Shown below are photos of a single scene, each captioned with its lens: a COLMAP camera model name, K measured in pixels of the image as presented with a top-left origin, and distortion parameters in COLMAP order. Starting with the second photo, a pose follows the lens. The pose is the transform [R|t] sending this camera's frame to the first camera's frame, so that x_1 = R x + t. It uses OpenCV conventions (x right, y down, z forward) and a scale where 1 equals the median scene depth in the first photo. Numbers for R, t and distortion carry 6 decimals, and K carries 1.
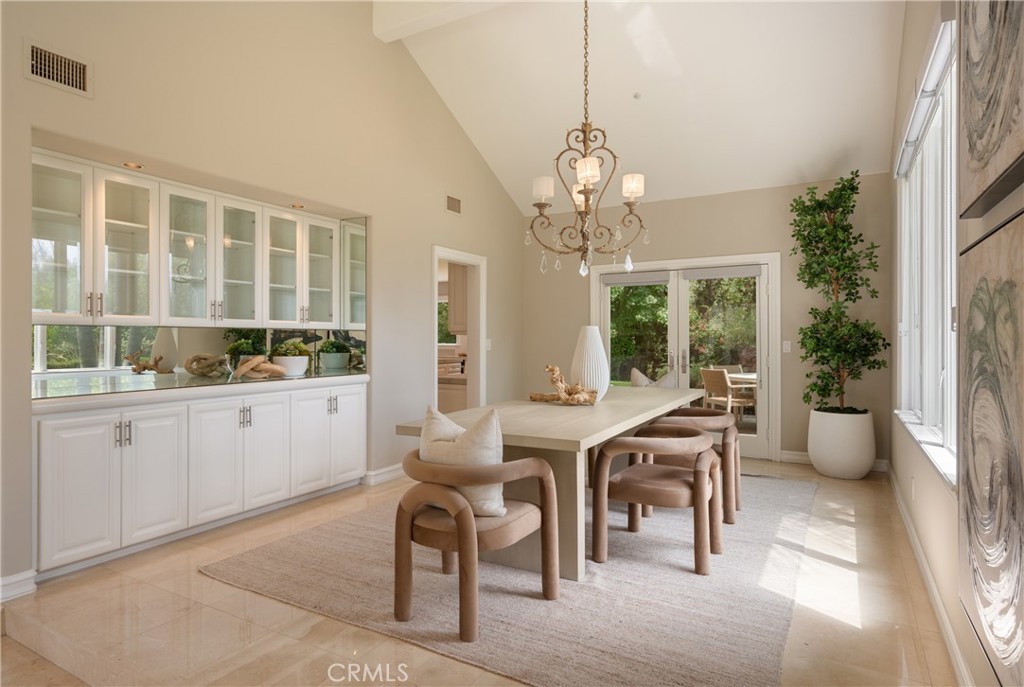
lens RADIAL K [[555.6, 0, 512.0], [0, 555.6, 343.5], [0, 0, 1]] dist [0.000021, 0.000059]
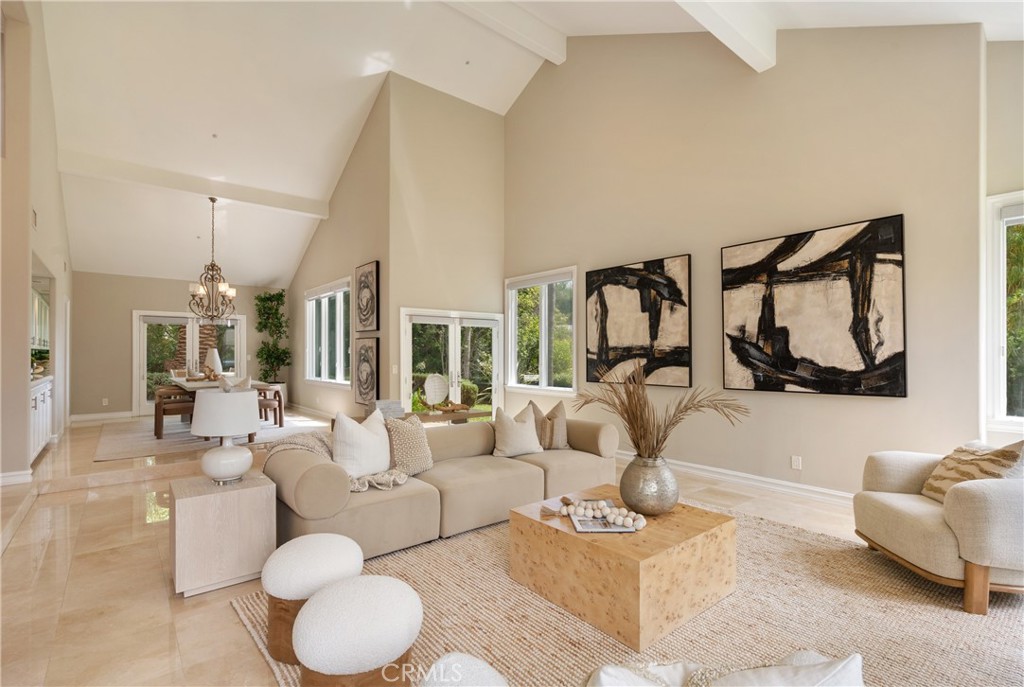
lens RADIAL K [[474.9, 0, 492.2], [0, 474.9, 338.6], [0, 0, 1]] dist [-0.003274, -0.000229]
pose [[0.364482, 0.033228, 0.930618, -1.007094], [0.002210, 0.999329, -0.036547, 0.000781], [-0.931208, 0.015378, 0.364164, -0.661819]]
